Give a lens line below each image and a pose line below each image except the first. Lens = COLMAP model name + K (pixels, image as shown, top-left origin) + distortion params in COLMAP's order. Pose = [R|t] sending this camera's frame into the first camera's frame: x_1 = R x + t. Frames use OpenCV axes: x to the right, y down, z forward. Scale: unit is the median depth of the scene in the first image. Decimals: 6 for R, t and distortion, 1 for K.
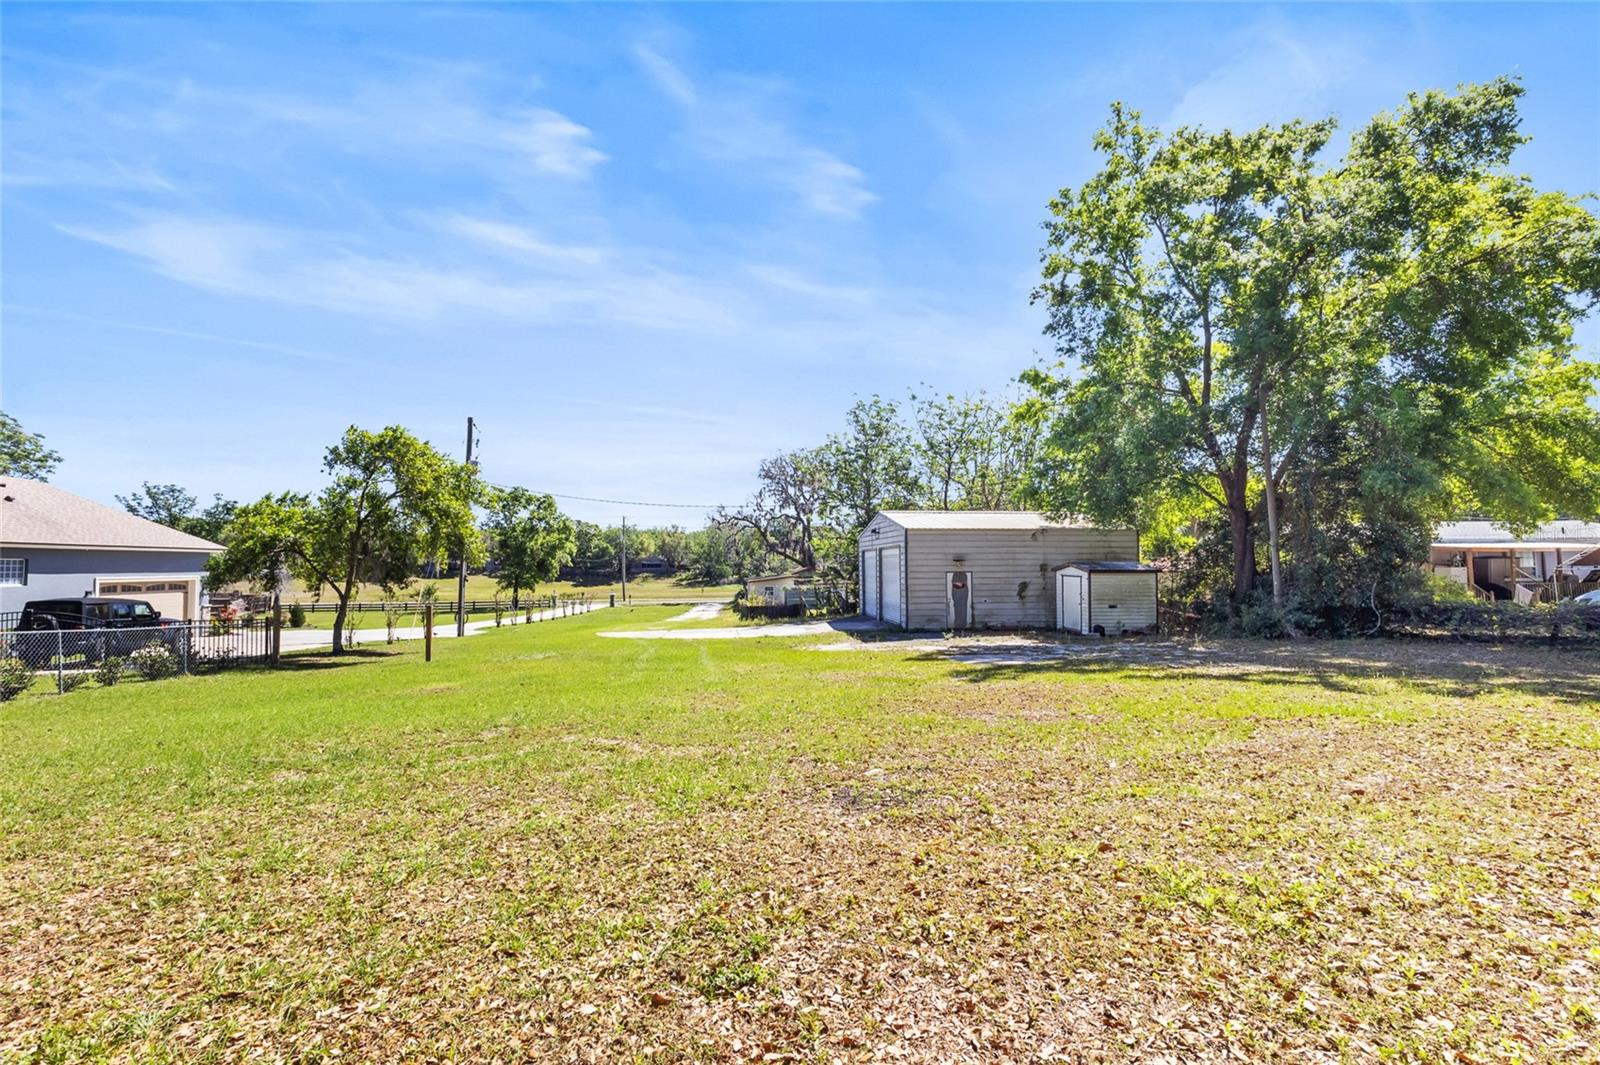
lens RADIAL K [[743.5, 0, 784.1], [0, 743.5, 539.6], [0, 0, 1]] dist [-0.001538, 0.000175]
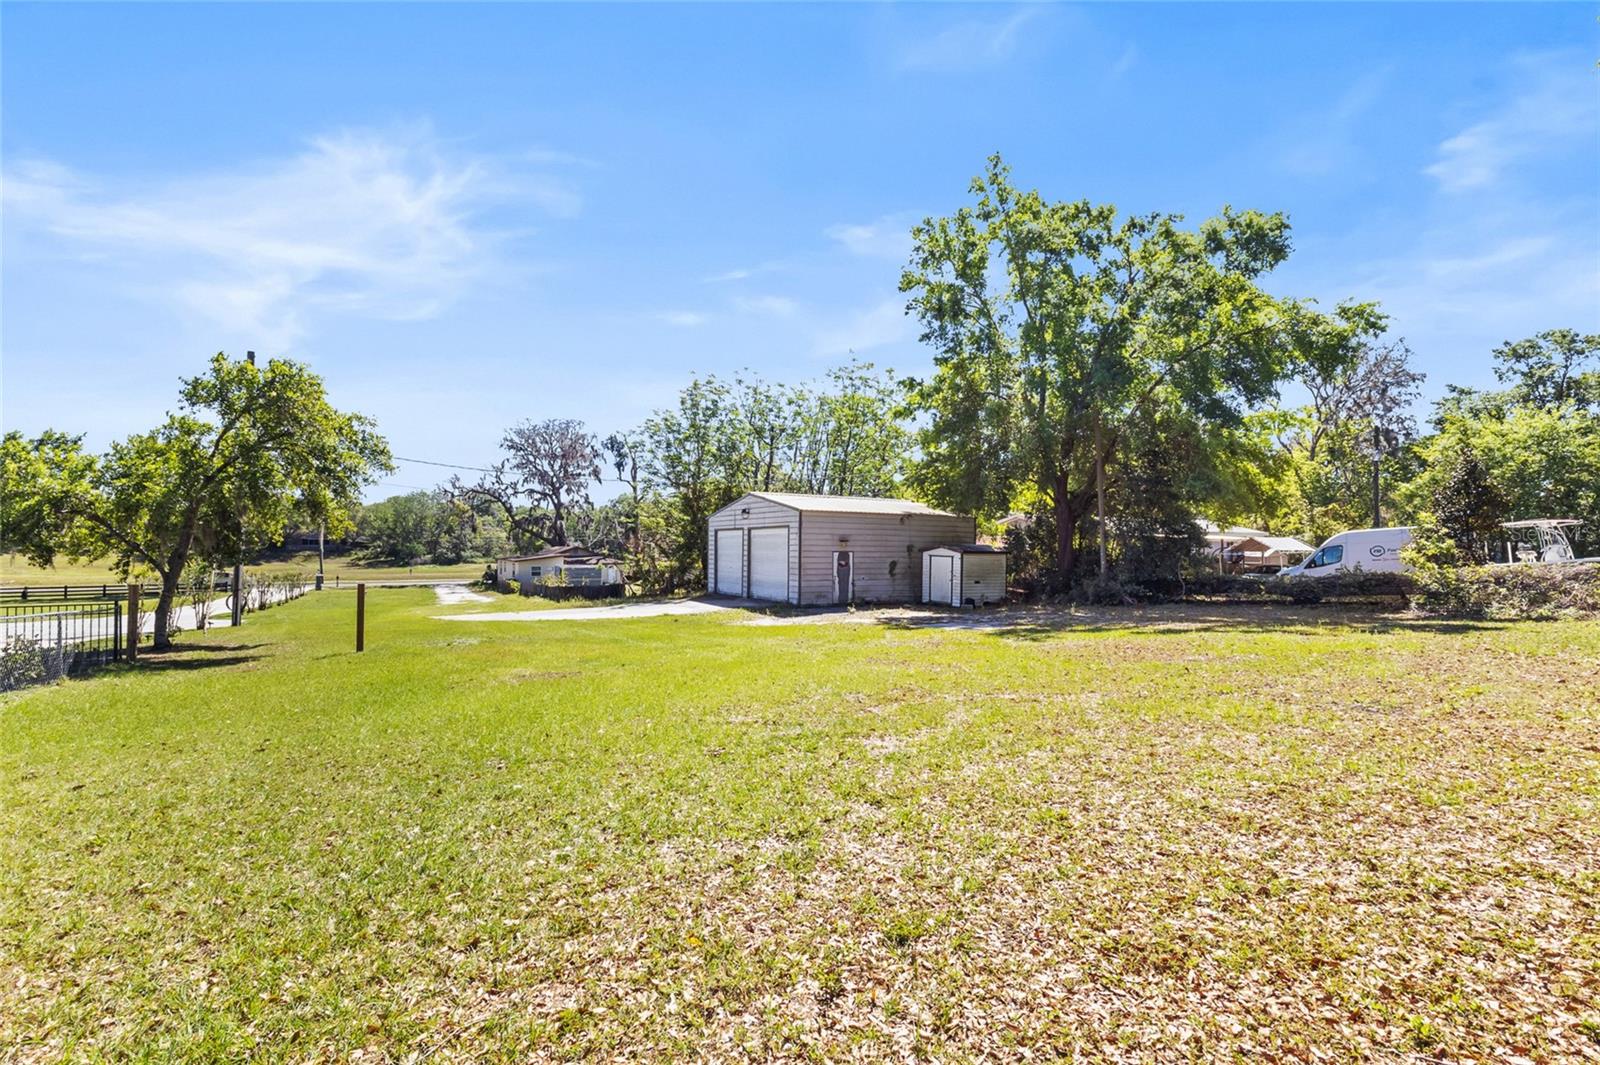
lens RADIAL K [[743.5, 0, 808.3], [0, 743.5, 528.2], [0, 0, 1]] dist [-0.001538, 0.000175]
pose [[0.912579, 0.023808, 0.408207, -0.254942], [-0.027867, 0.999604, 0.003999, 0.006645], [-0.407950, -0.015025, 0.912880, 0.031205]]
